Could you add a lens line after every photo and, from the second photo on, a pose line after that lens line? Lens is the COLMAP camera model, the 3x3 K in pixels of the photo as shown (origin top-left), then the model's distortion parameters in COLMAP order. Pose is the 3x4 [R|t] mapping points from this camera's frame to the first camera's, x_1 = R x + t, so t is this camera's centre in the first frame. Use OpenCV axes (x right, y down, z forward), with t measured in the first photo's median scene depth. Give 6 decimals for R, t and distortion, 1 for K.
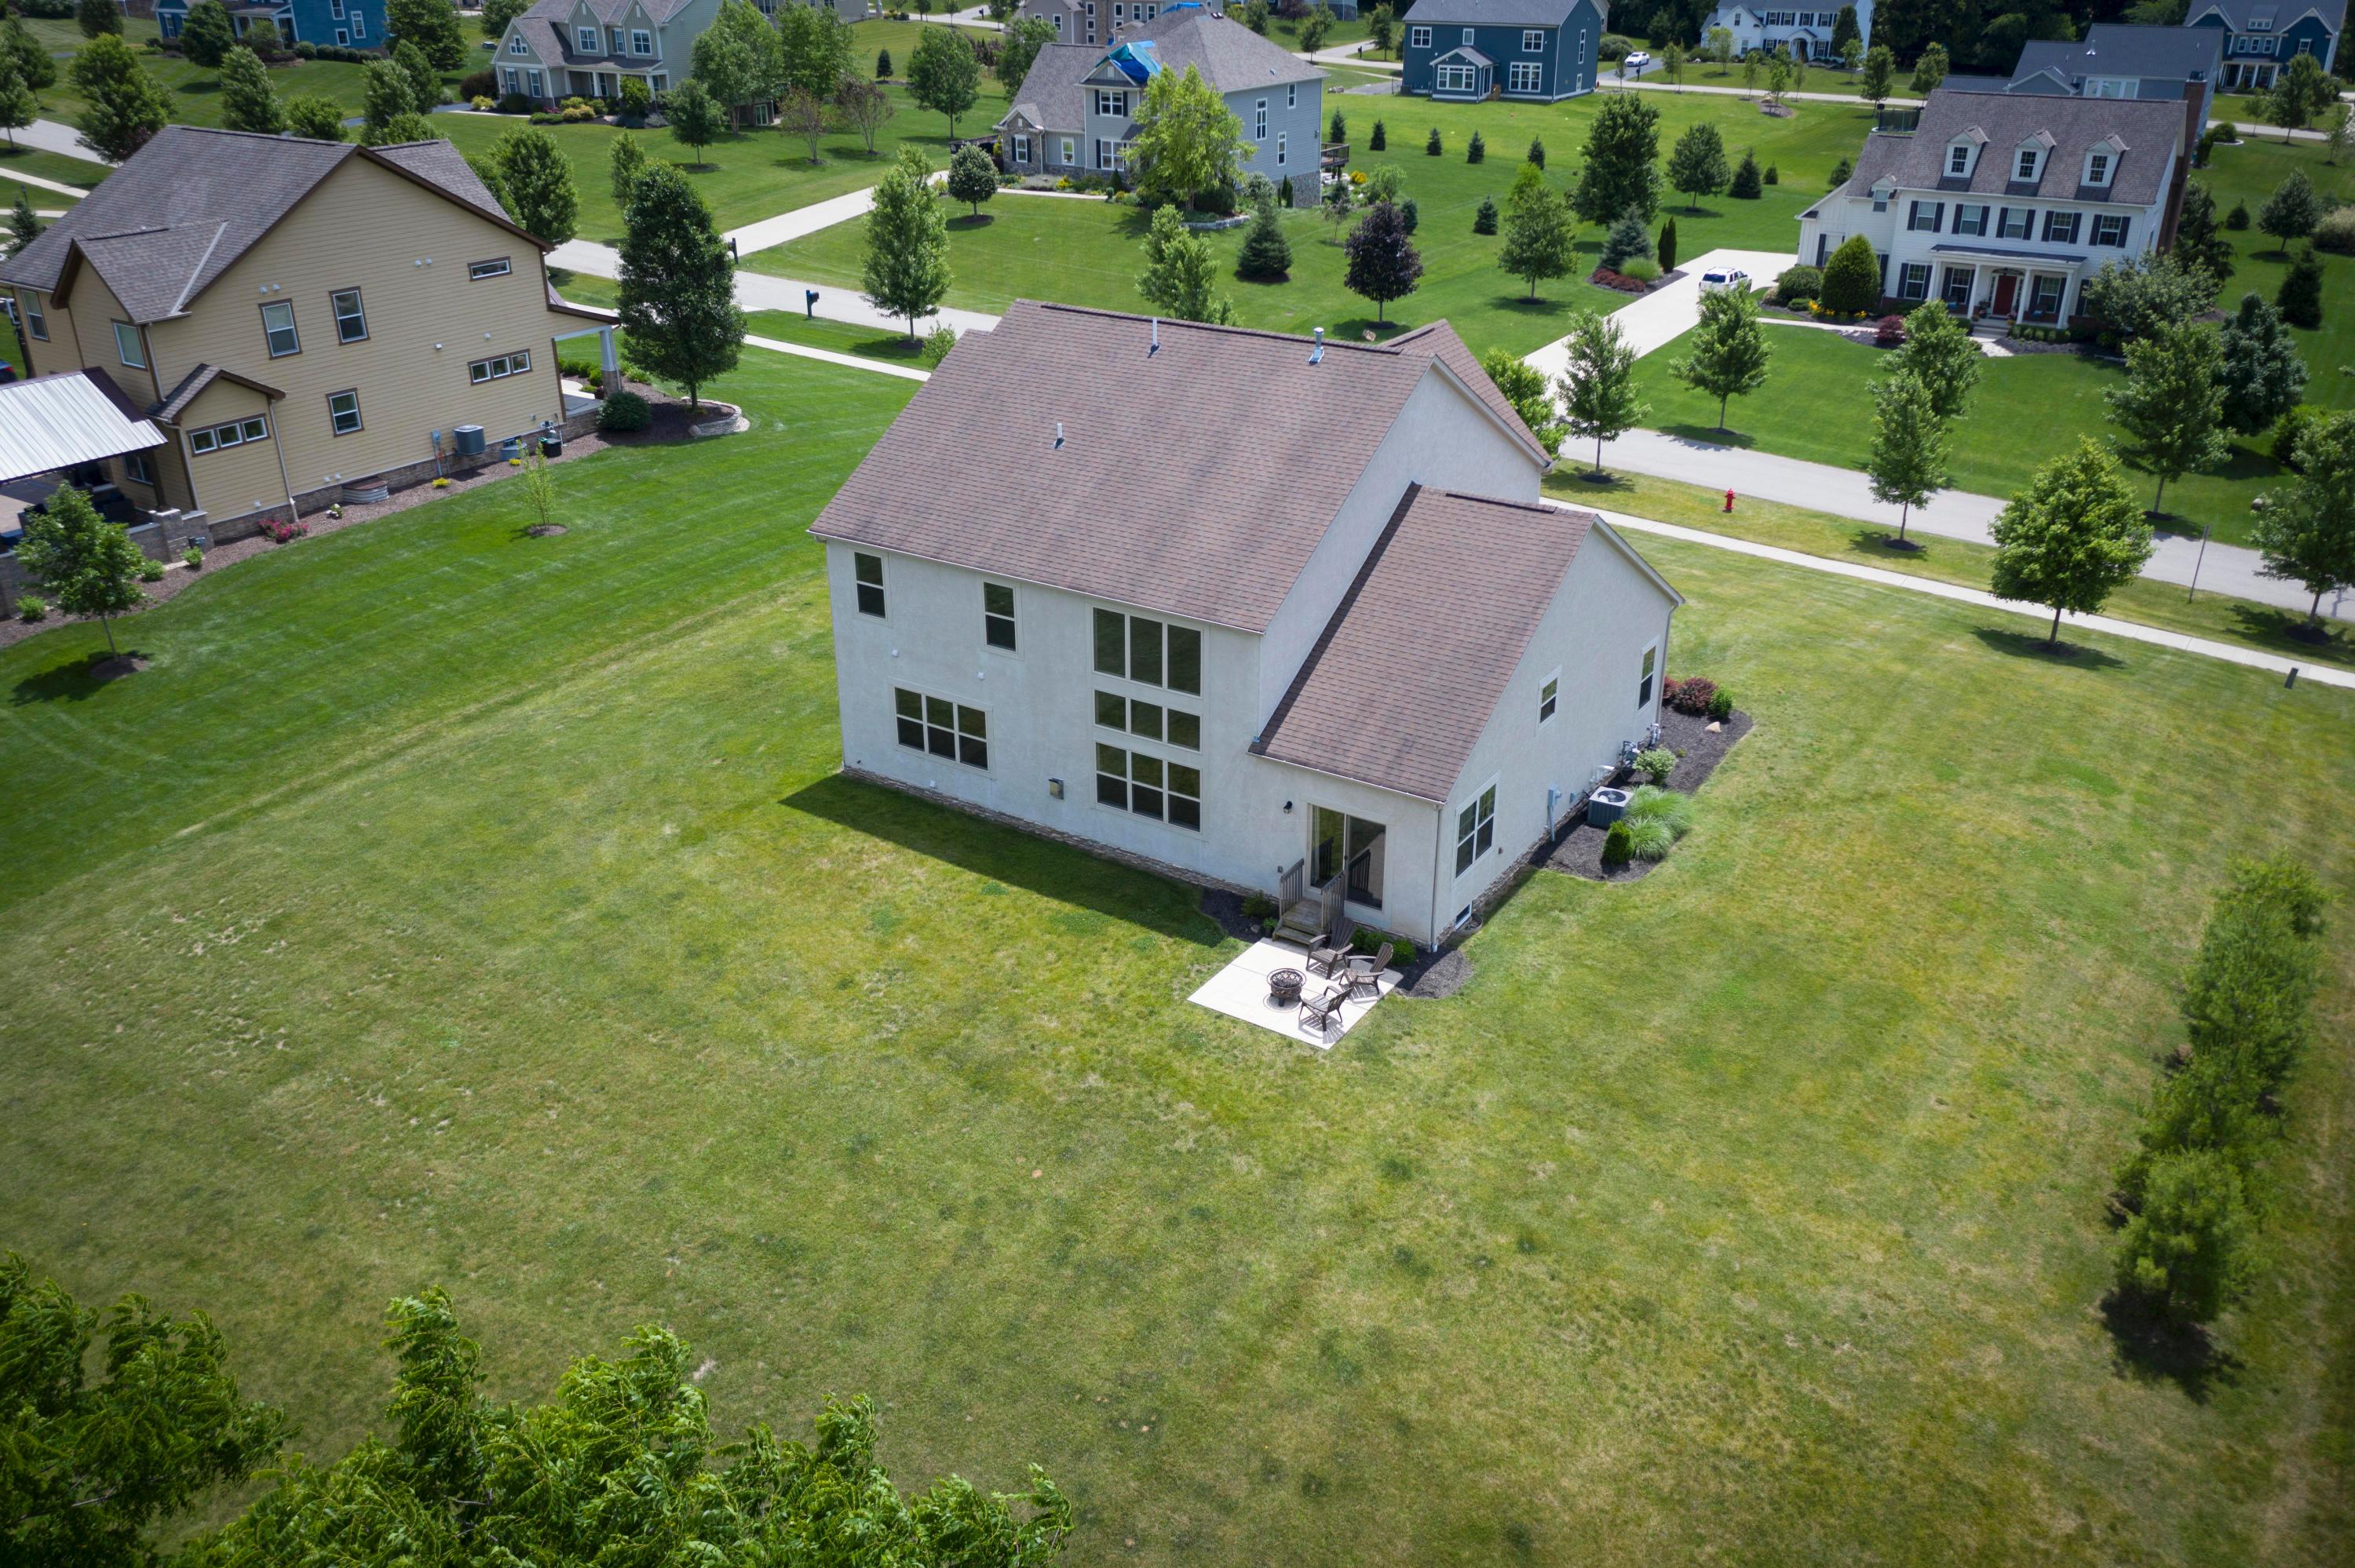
lens RADIAL K [[1870.4, 0, 1181.3], [0, 1870.4, 769.9], [0, 0, 1]] dist [-0.019811, 0.020503]
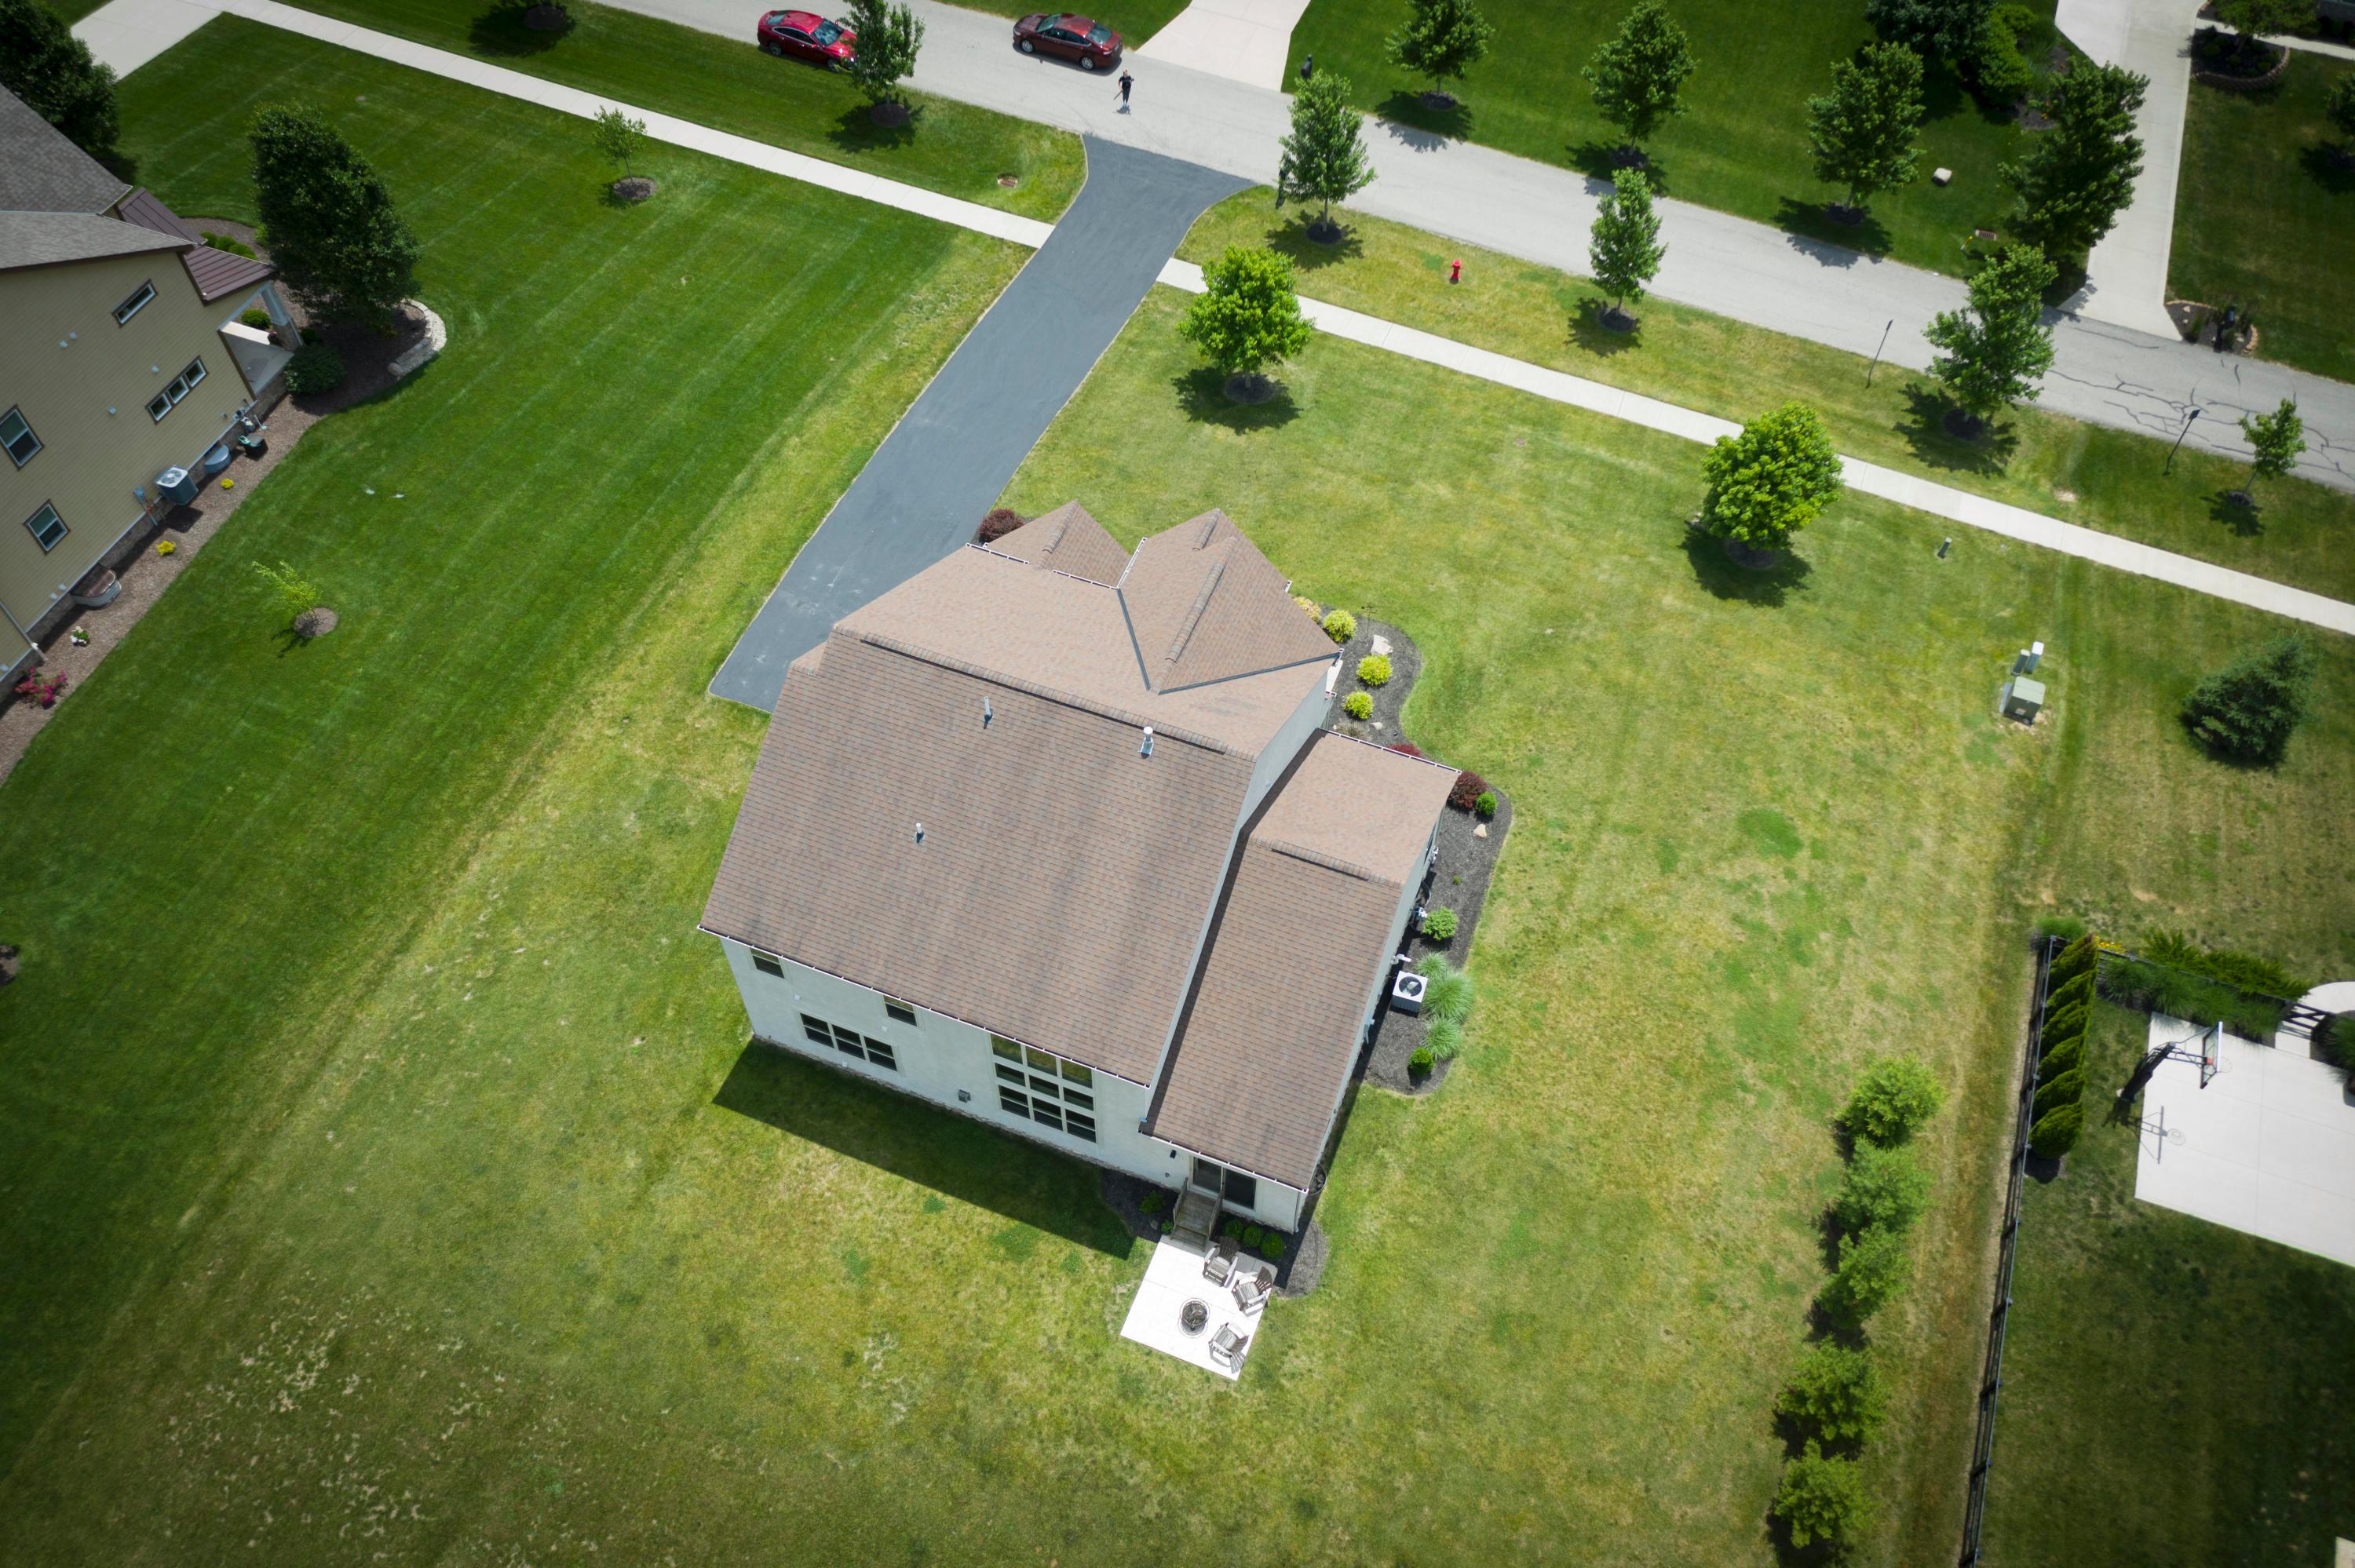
lens RADIAL K [[1870.4, 0, 1181.3], [0, 1870.4, 769.9], [0, 0, 1]] dist [-0.019811, 0.020503]
pose [[0.977868, -0.163160, 0.130971, -0.057211], [0.080336, 0.870807, 0.485017, -0.787803], [-0.193186, -0.463761, 0.864641, 0.046667]]
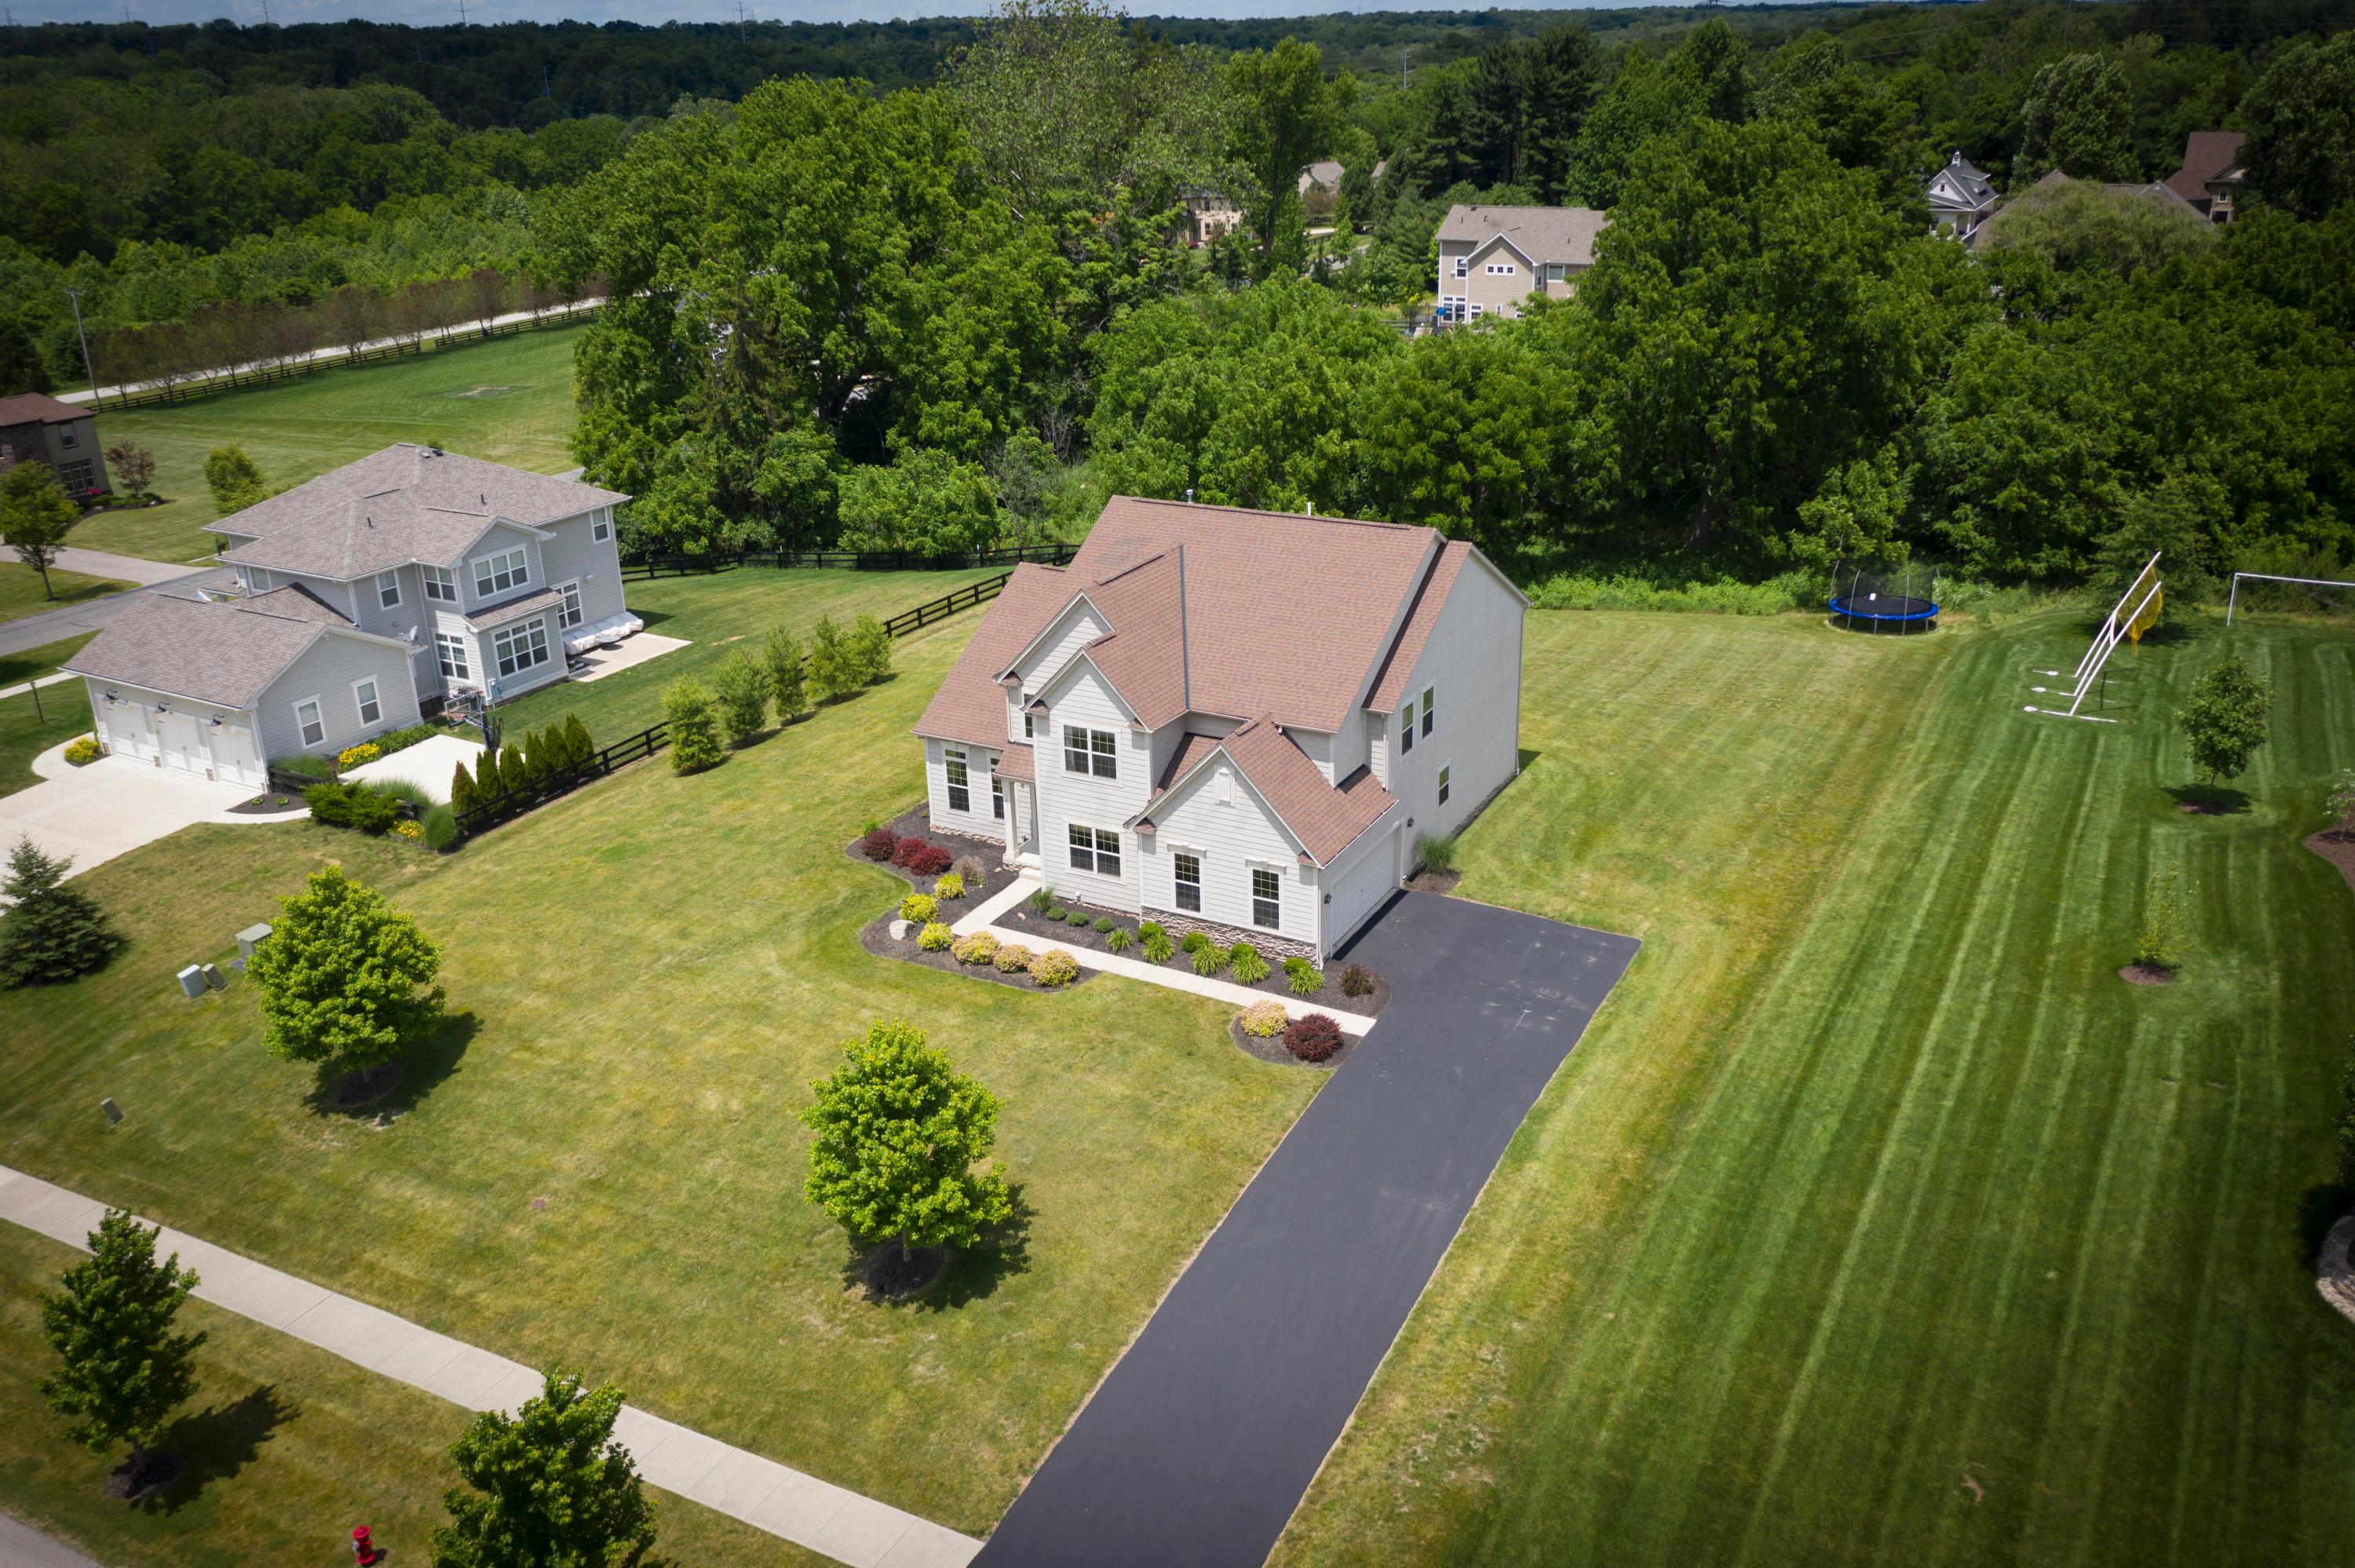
lens RADIAL K [[1870.4, 0, 1181.3], [0, 1870.4, 769.9], [0, 0, 1]] dist [-0.019811, 0.020503]
pose [[-0.996985, 0.051987, -0.057604, 0.188159], [-0.005782, 0.690534, 0.723277, -1.216836], [0.077379, 0.721429, -0.688152, 2.301623]]
